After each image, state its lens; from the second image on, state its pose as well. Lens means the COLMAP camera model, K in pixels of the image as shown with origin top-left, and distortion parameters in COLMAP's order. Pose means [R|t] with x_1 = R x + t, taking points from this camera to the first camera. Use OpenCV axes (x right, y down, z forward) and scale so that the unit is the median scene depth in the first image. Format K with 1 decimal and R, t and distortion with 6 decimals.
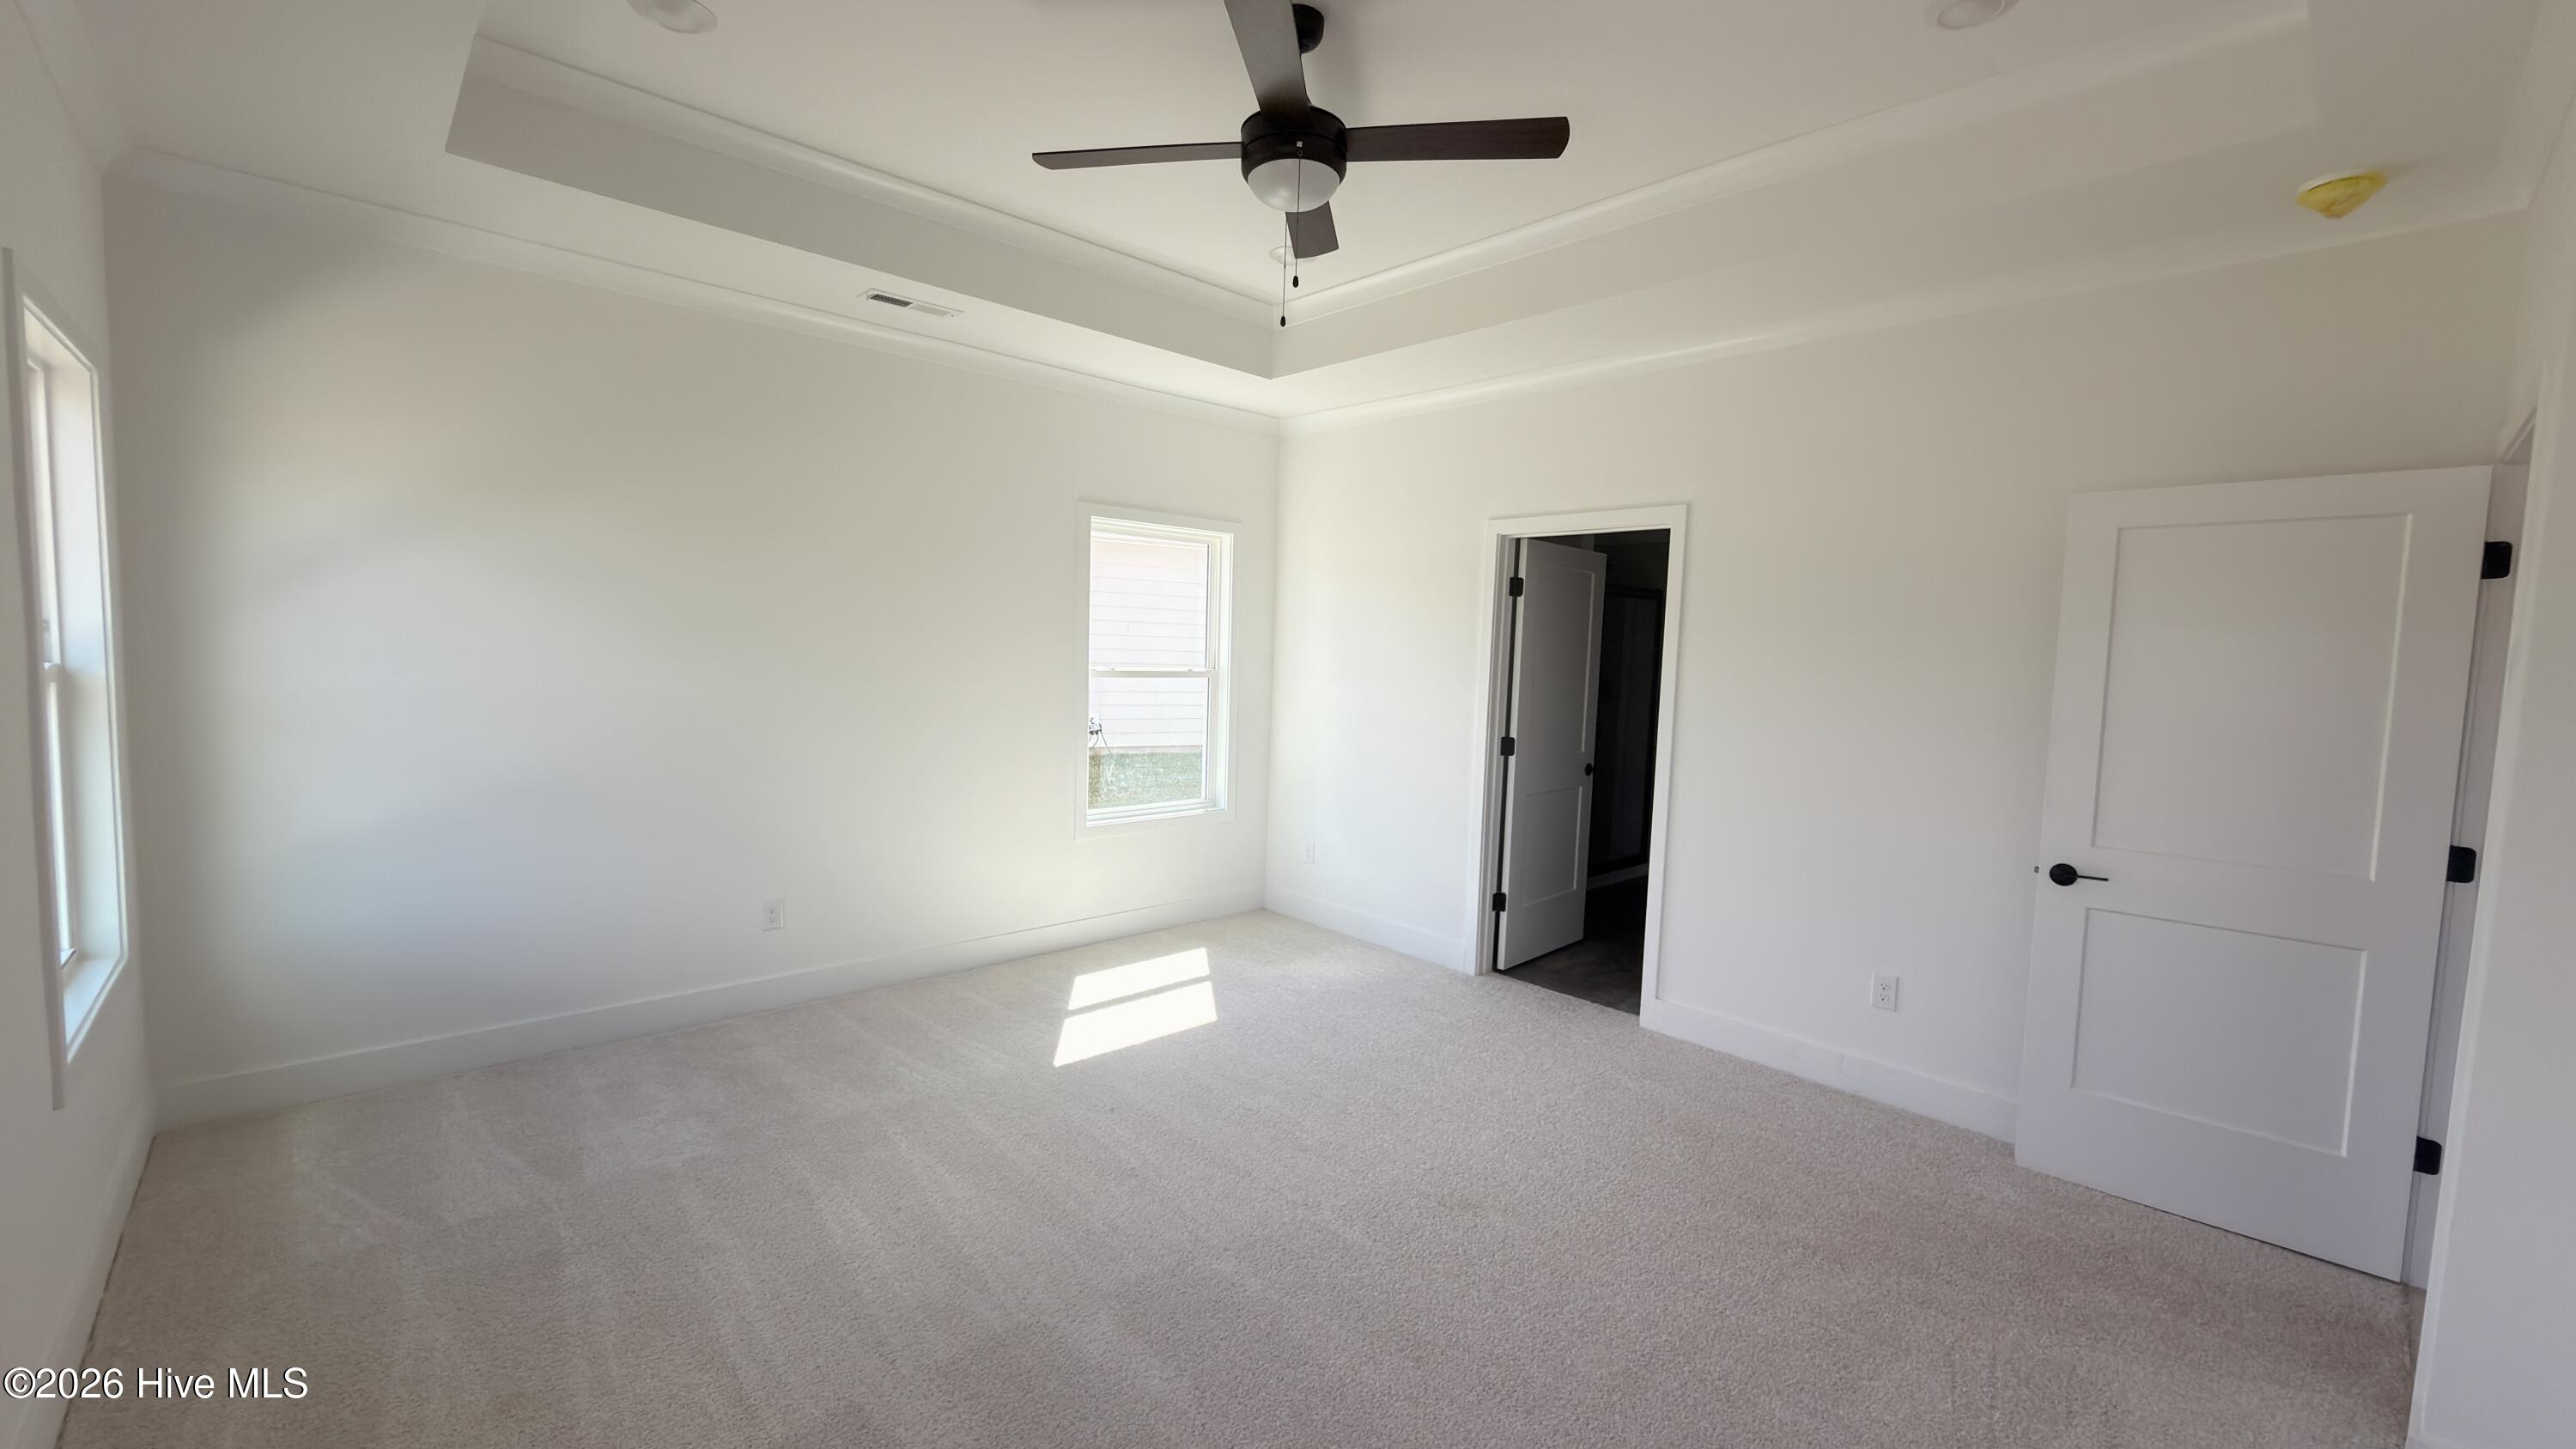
lens RADIAL K [[1029.0, 0, 1290.5], [0, 1029.0, 723.4], [0, 0, 1]] dist [0.000934, 0.000154]
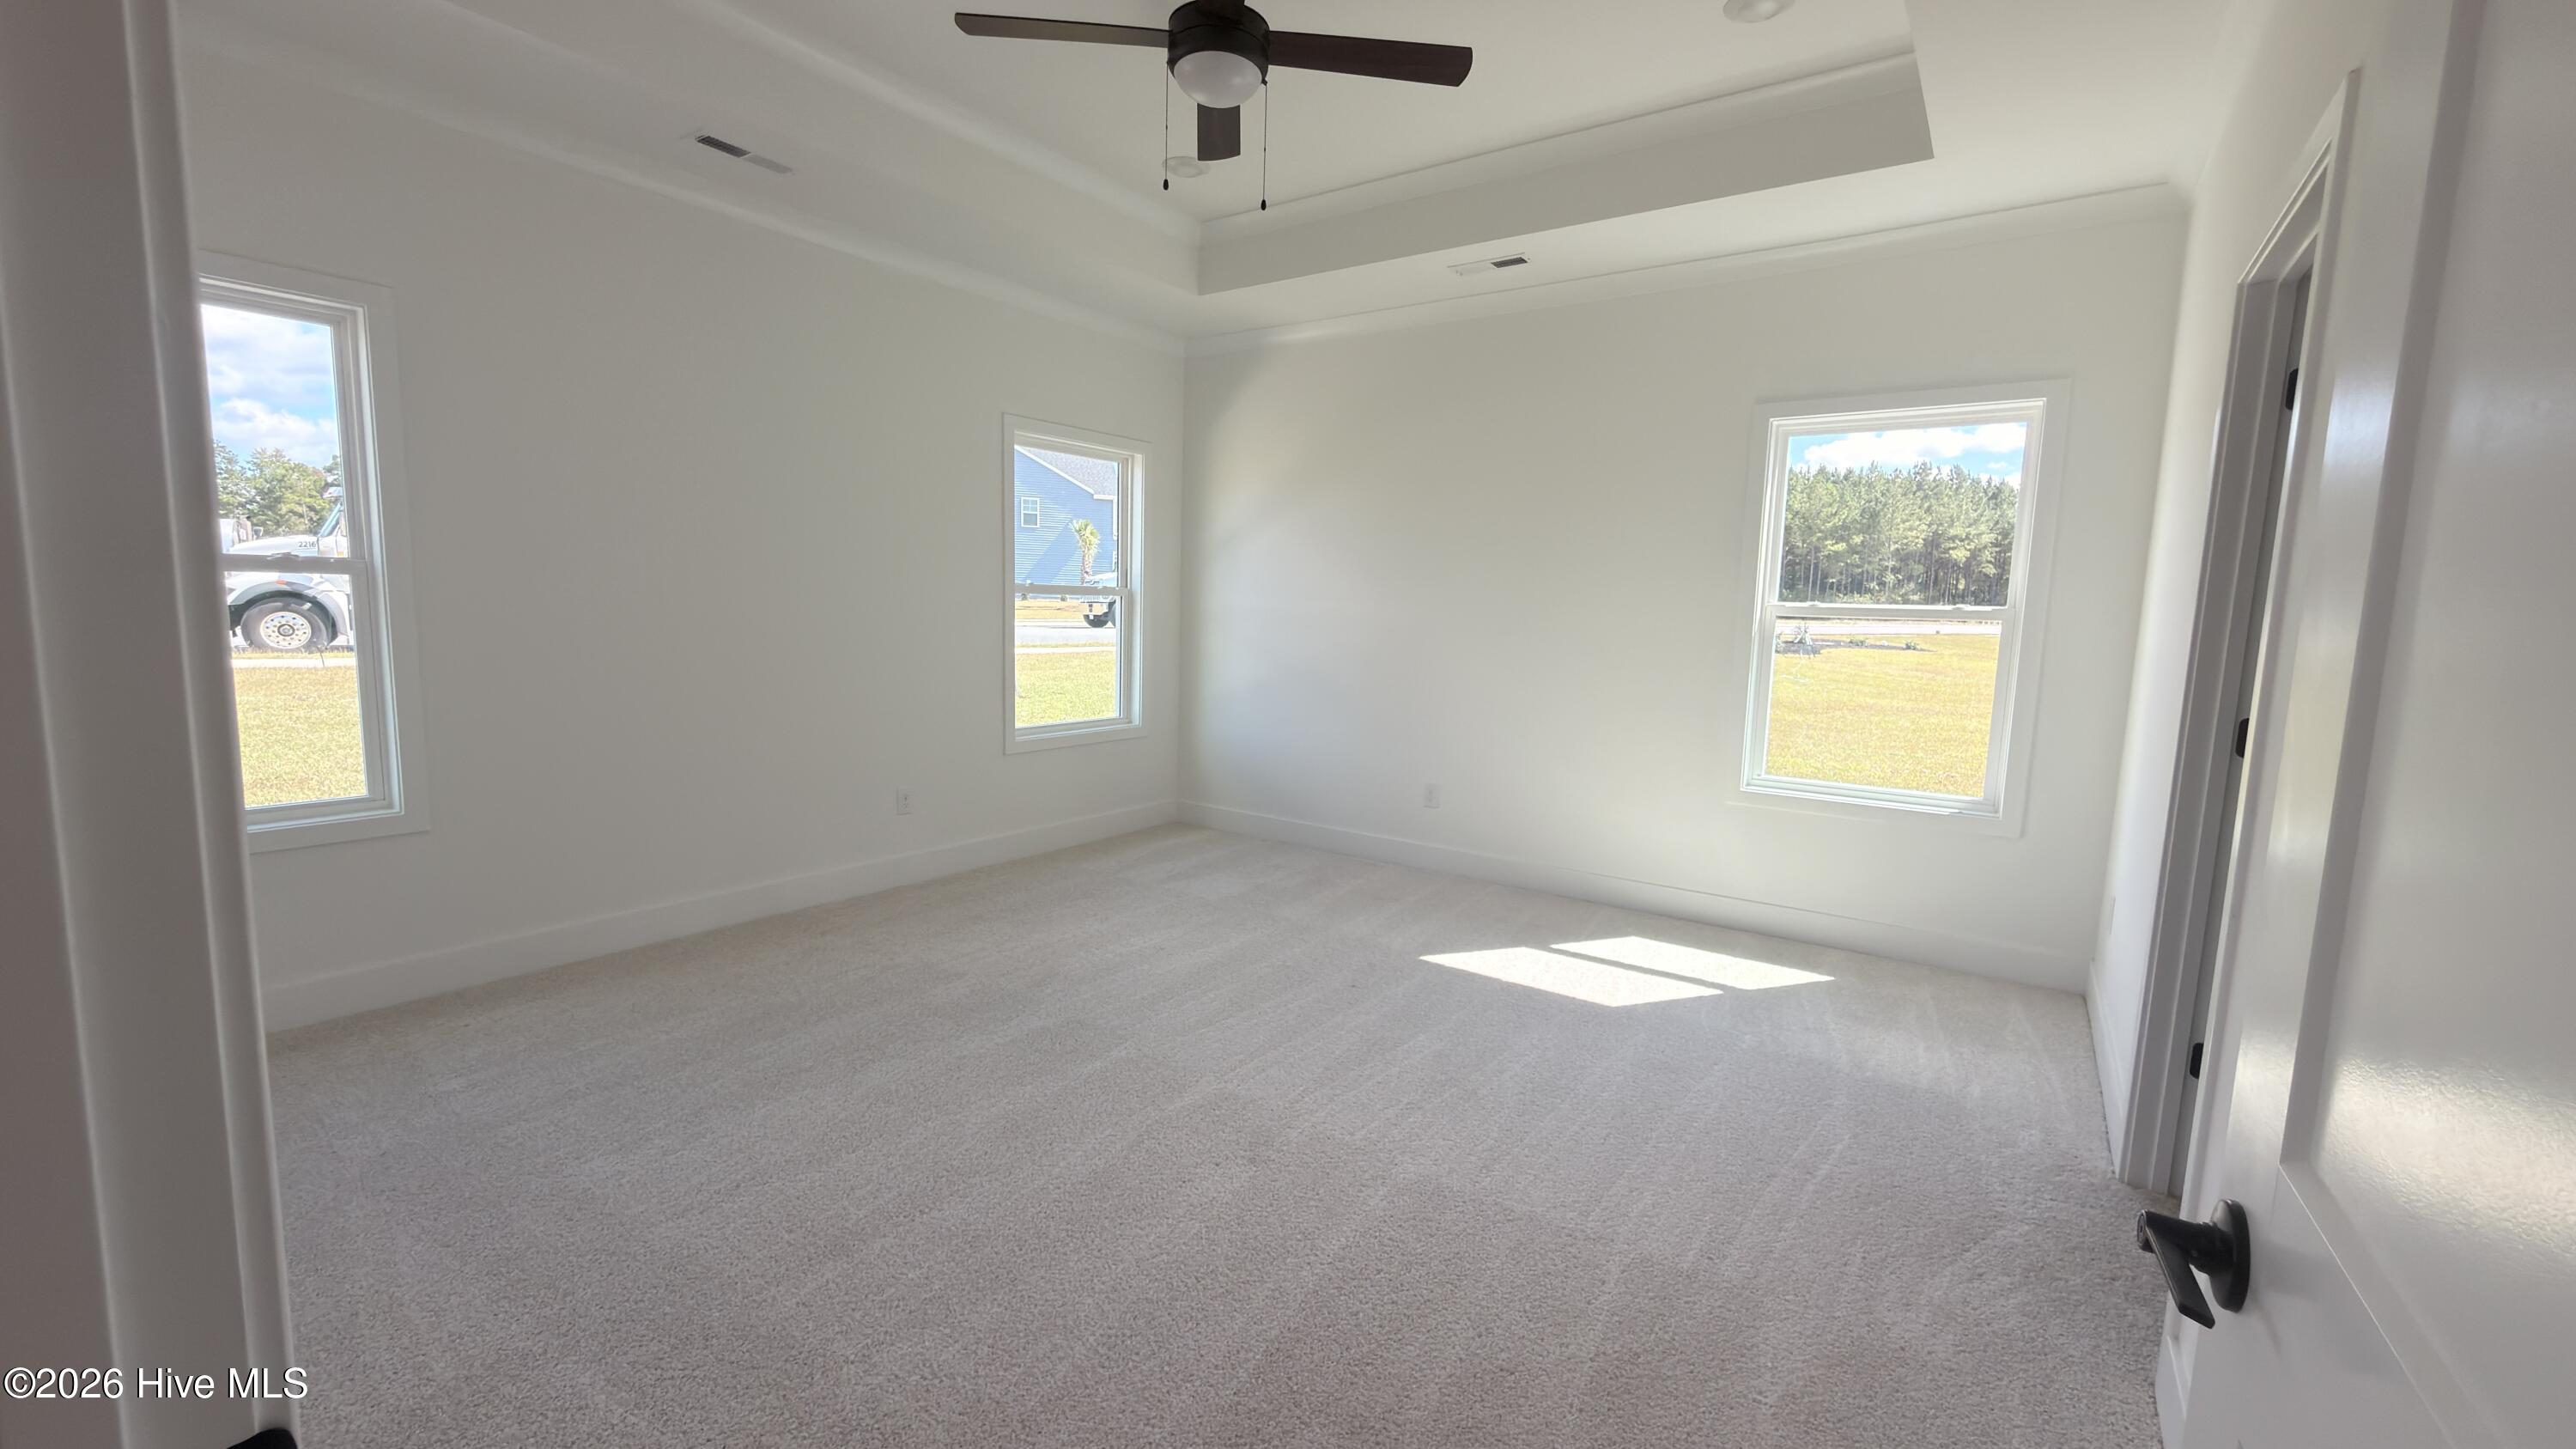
lens RADIAL K [[1029.0, 0, 1290.5], [0, 1029.0, 723.4], [0, 0, 1]] dist [0.000934, 0.000154]
pose [[0.202280, 0.086156, -0.975531, 0.682199], [-0.097704, 0.992928, 0.067433, 0.031819], [0.974442, 0.081673, 0.209268, 0.568744]]
